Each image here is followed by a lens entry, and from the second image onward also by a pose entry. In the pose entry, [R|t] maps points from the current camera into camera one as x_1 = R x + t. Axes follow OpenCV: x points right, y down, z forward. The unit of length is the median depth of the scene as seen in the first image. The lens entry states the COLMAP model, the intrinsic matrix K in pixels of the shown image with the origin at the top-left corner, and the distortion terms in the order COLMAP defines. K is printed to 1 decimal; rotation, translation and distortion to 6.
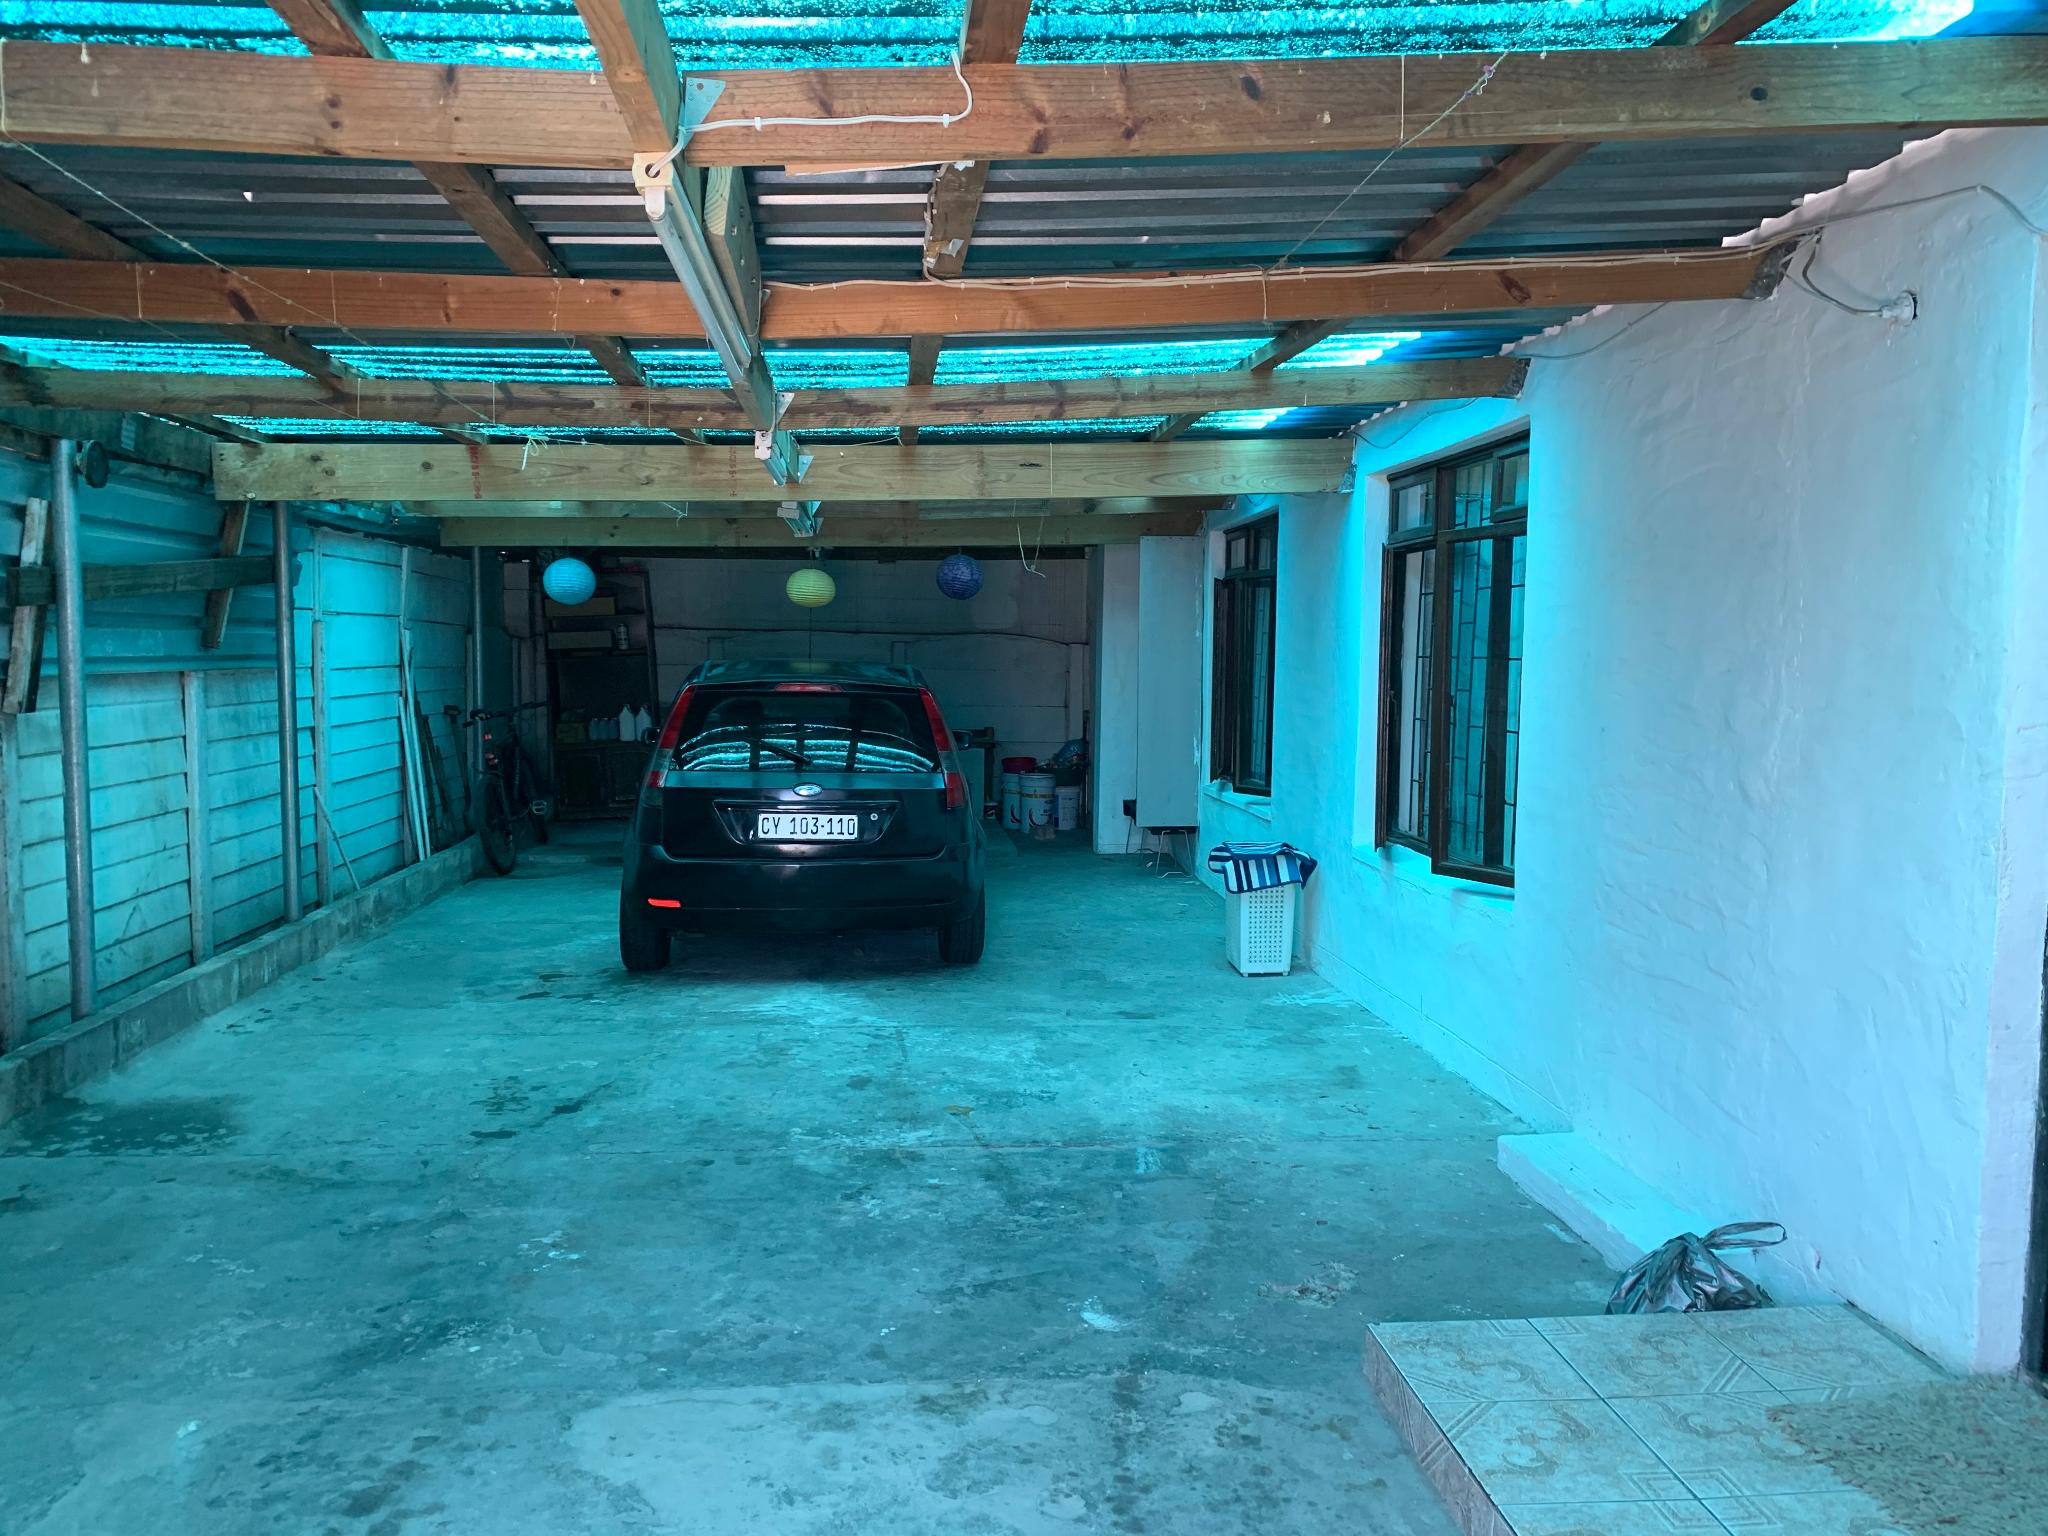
lens RADIAL K [[1562.6, 0, 1019.9], [0, 1562.6, 781.1], [0, 0, 1]] dist [0.023021, -0.036778]
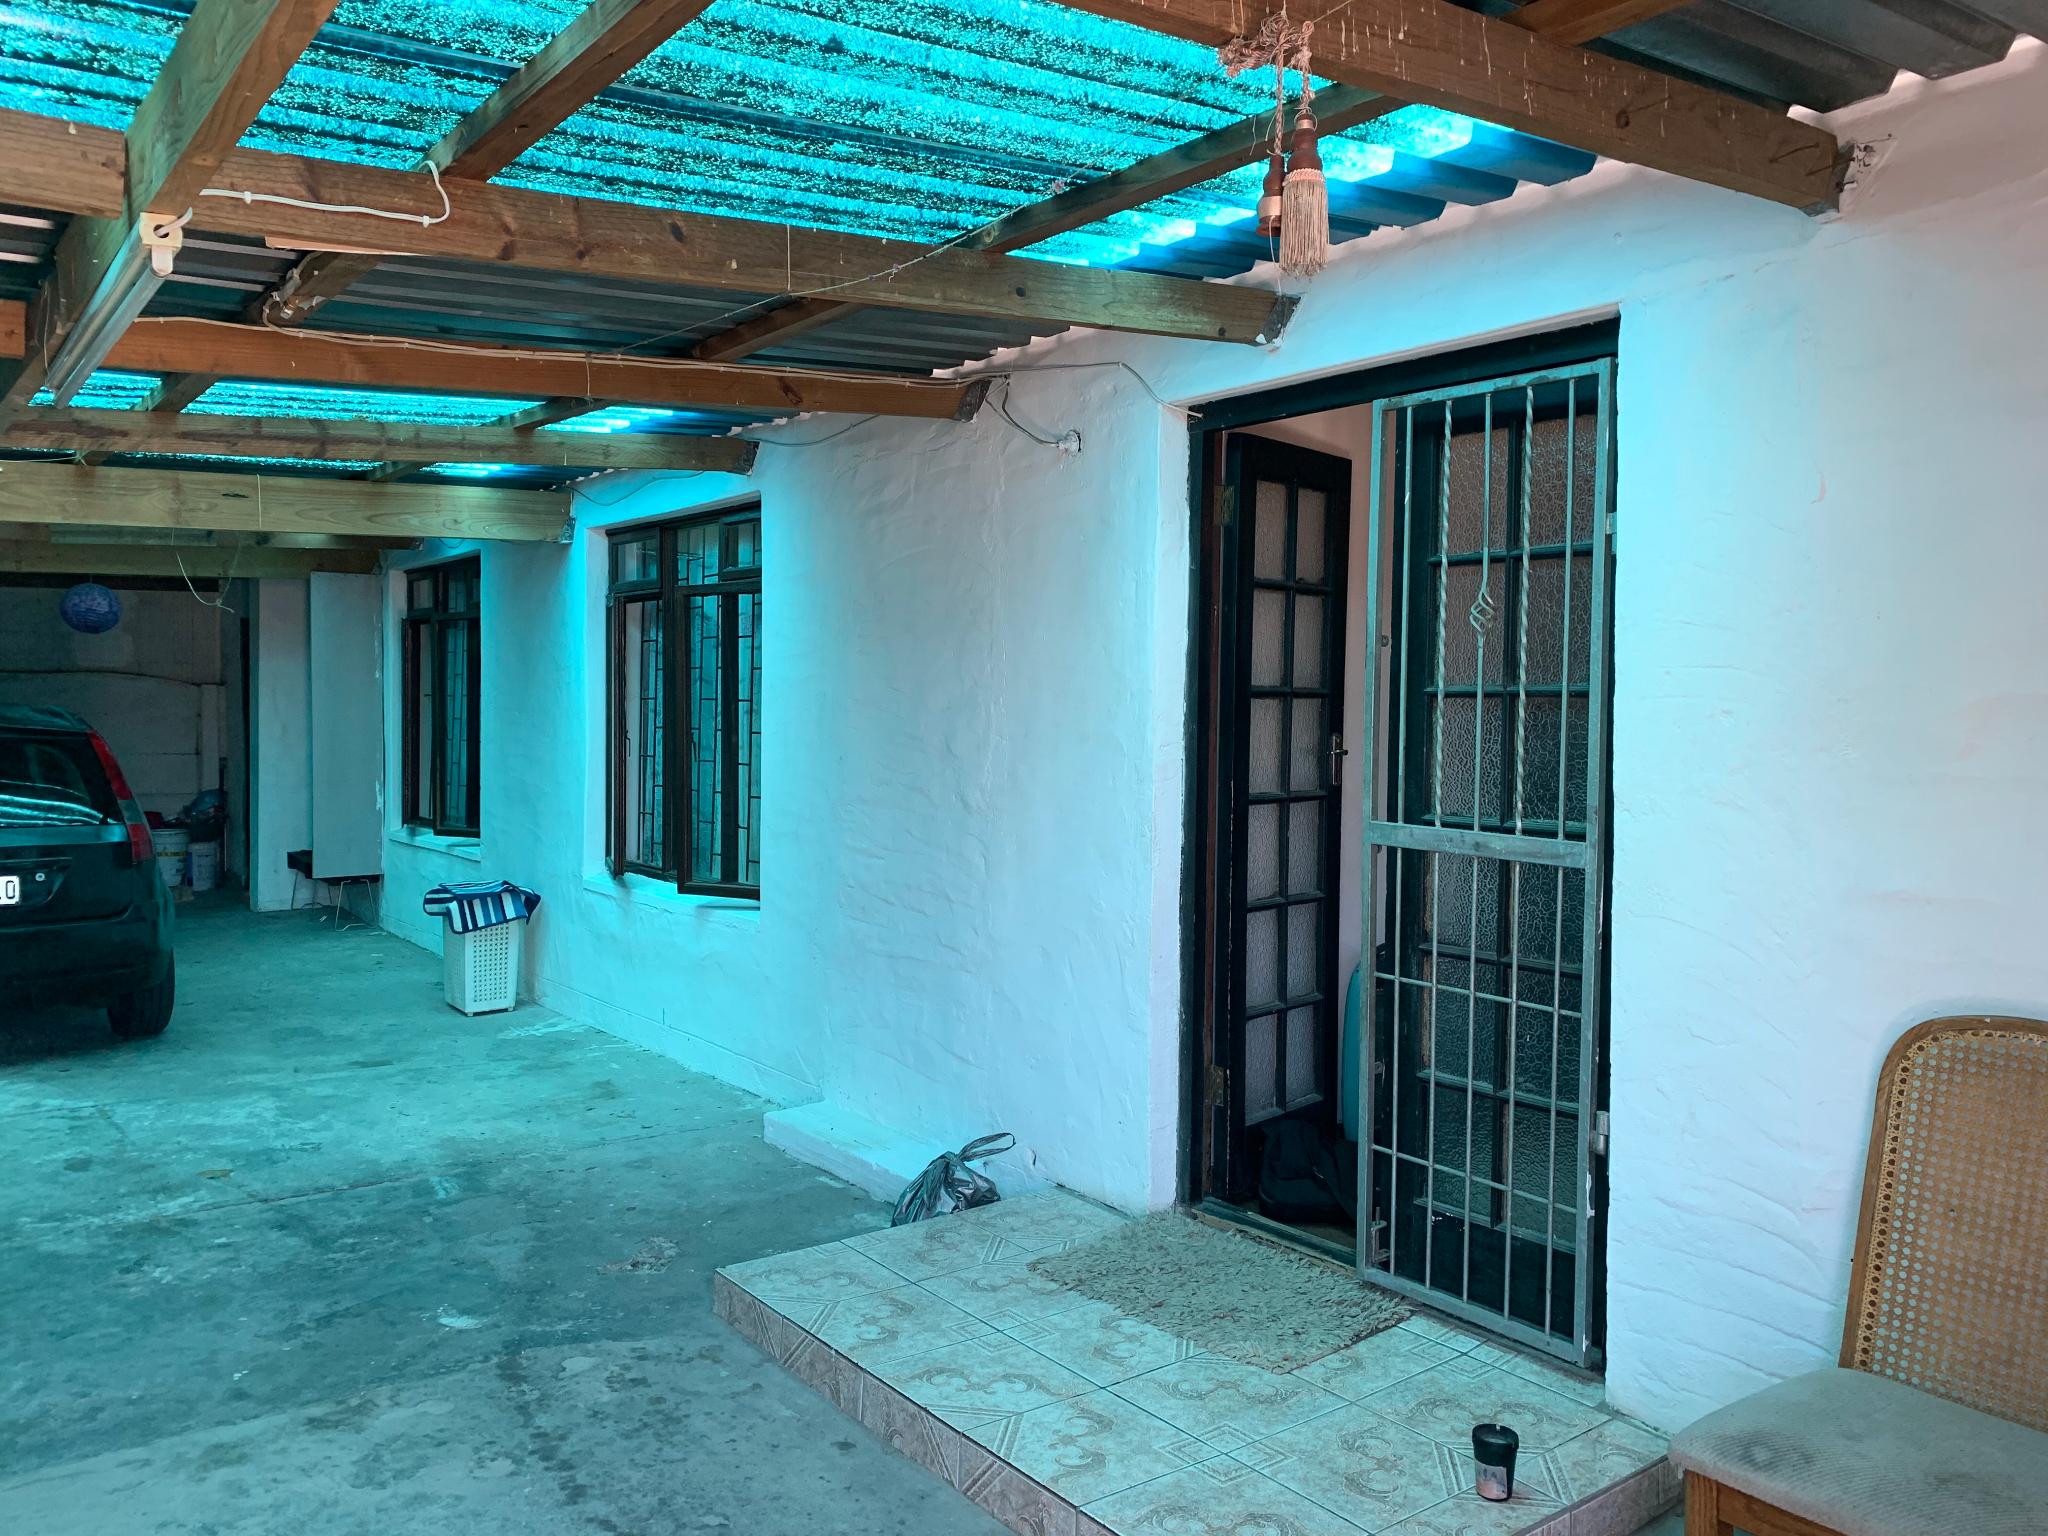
lens RADIAL K [[1565.6, 0, 1024.0], [0, 1565.6, 768.0], [0, 0, 1]] dist [0.064129, -0.091424]
pose [[0.850036, -0.020326, 0.526332, -0.144868], [0.040569, 0.998813, -0.026947, 0.013192], [-0.525159, 0.044258, 0.849852, -0.096408]]
